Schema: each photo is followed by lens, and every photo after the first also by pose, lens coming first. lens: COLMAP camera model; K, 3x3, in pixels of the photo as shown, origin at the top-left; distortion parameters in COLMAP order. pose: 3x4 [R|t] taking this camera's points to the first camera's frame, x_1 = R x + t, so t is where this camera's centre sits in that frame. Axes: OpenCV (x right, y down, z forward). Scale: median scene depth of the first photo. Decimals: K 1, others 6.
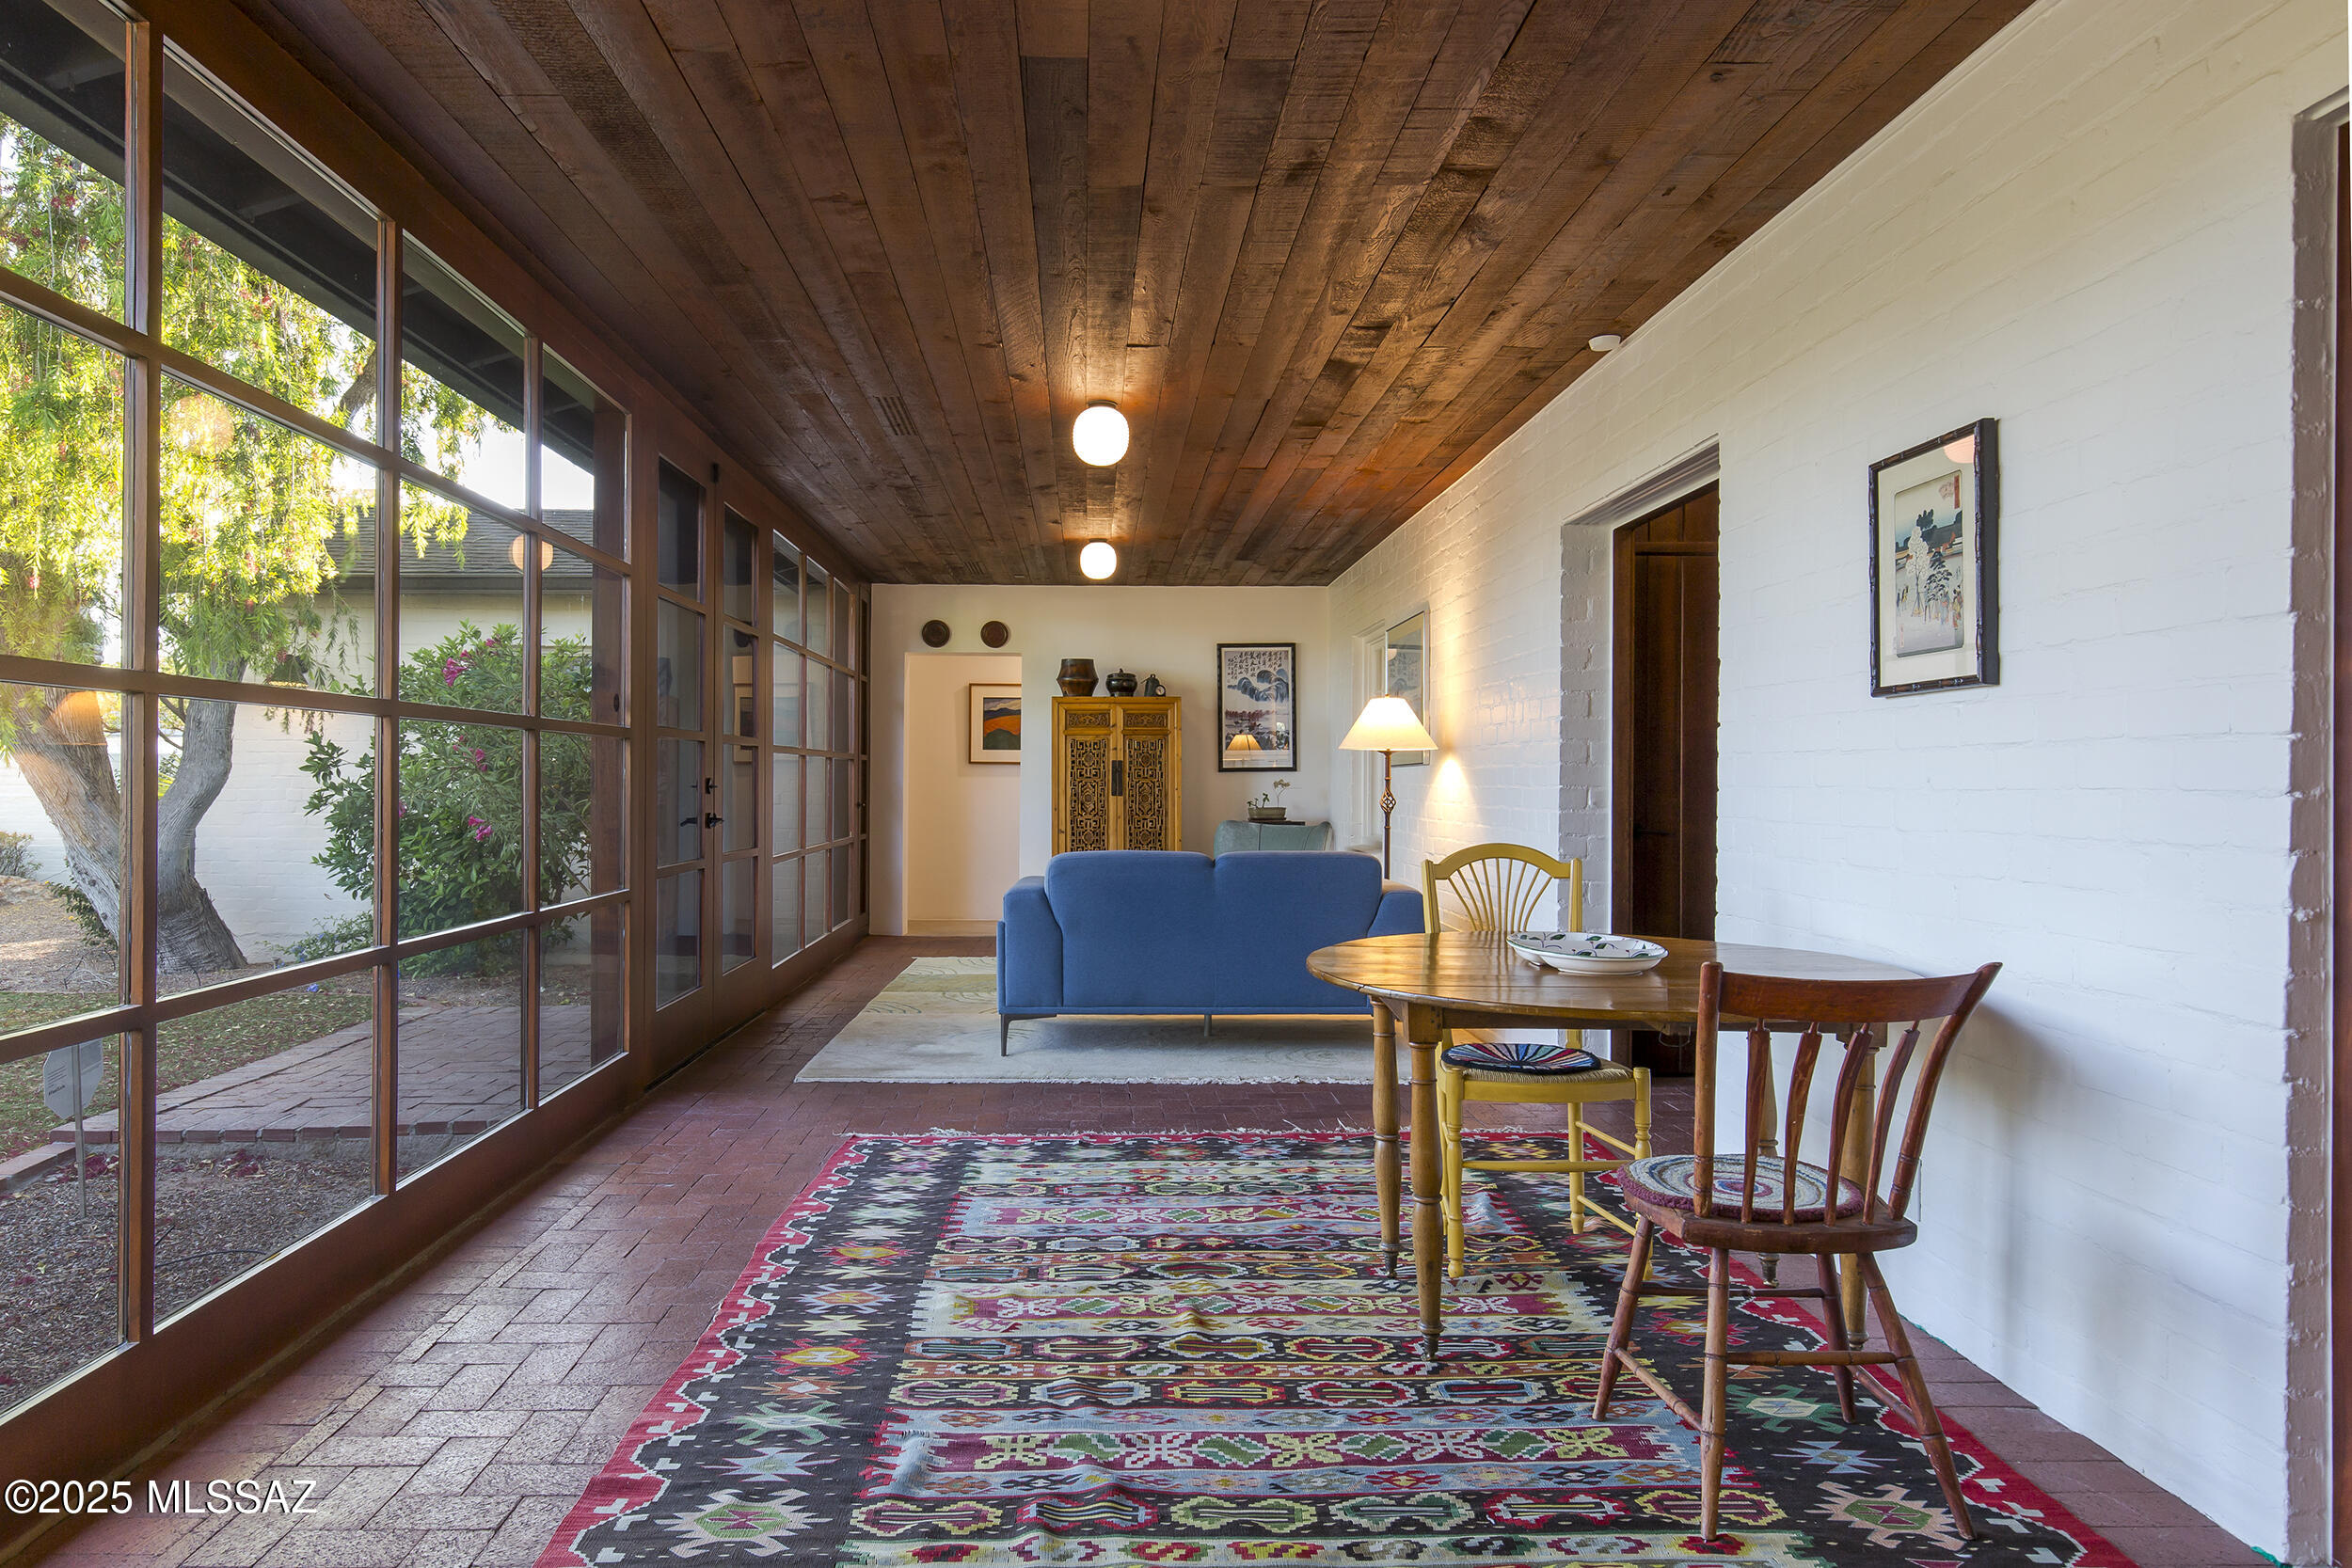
lens RADIAL K [[1449.2, 0, 1104.6], [0, 1449.2, 771.4], [0, 0, 1]] dist [0.000903, -0.001566]
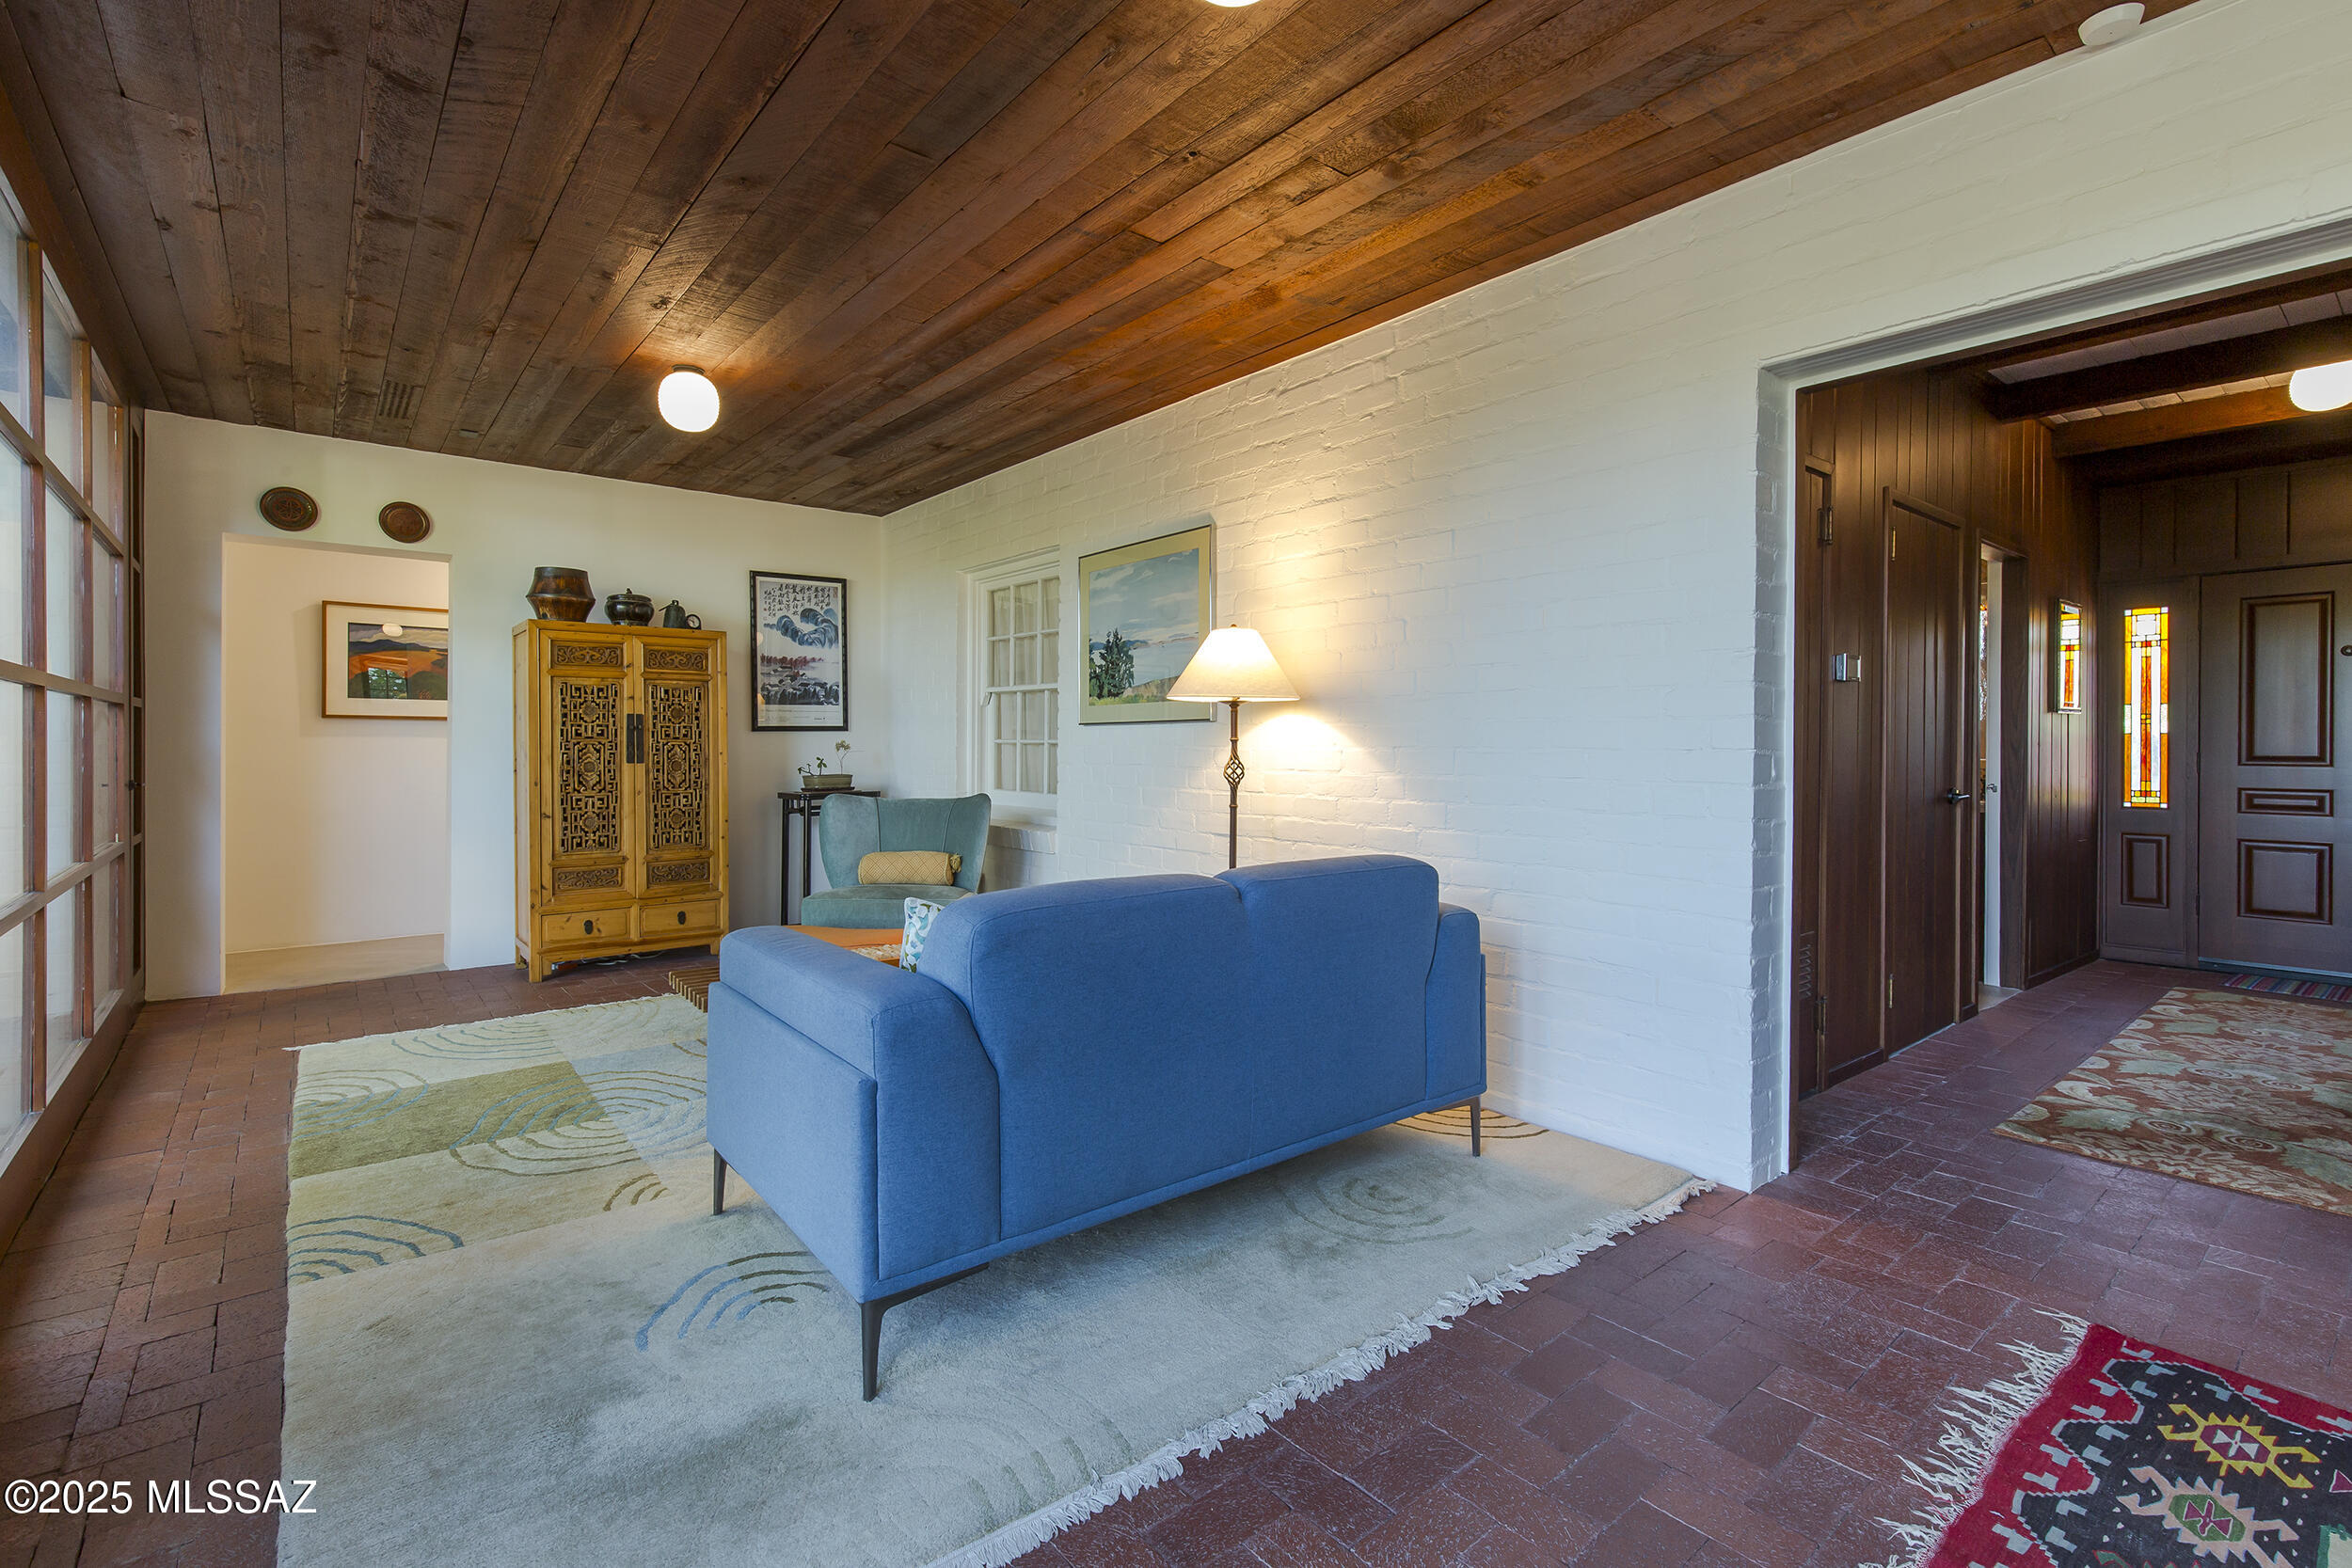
lens RADIAL K [[1066.8, 0, 1185.1], [0, 1066.8, 751.8], [0, 0, 1]] dist [0.001201, 0.000173]
pose [[0.775760, -0.004833, 0.631010, -0.236367], [-0.004340, 0.999906, 0.012994, 0.006543], [-0.631013, -0.012819, 0.775666, 0.860500]]
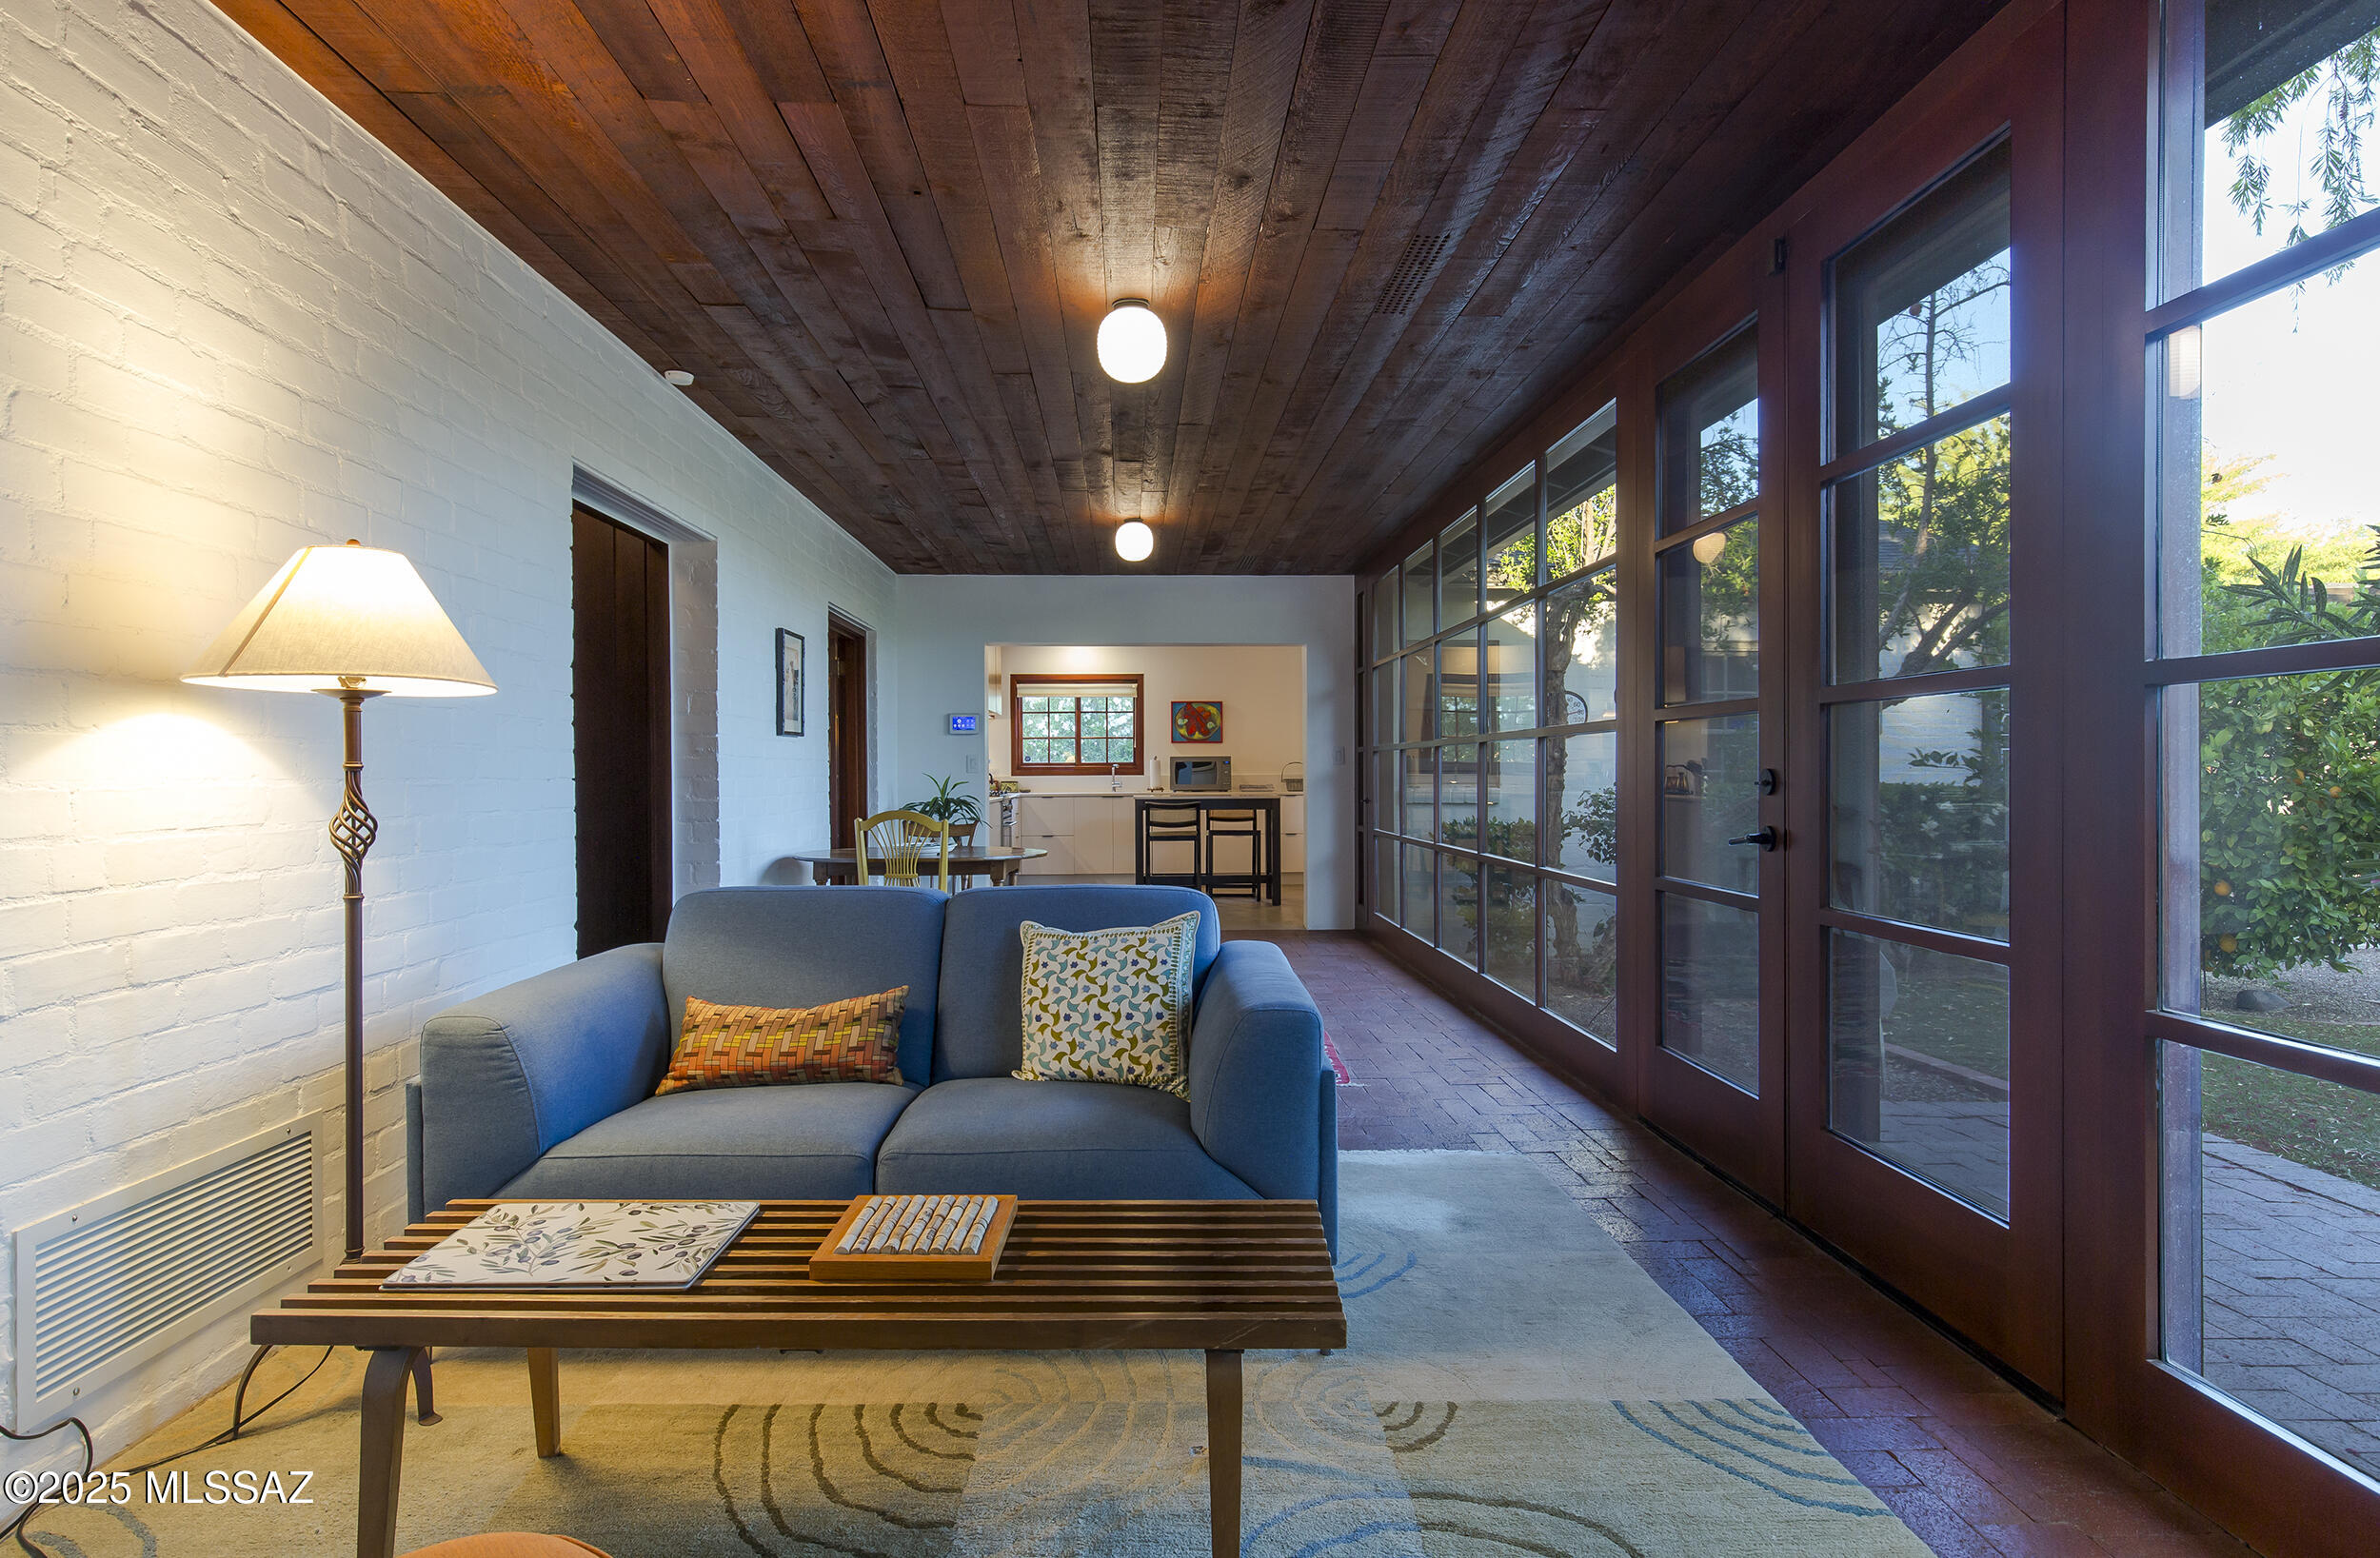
lens RADIAL K [[1278.4, 0, 1190.0], [0, 1278.4, 779.0], [0, 0, 1]] dist [0.001397, -0.001659]
pose [[-0.999390, -0.000747, -0.034927, -0.011326], [-0.000670, 0.999997, -0.002220, 0.012840], [0.034929, -0.002195, -0.999387, 1.923801]]
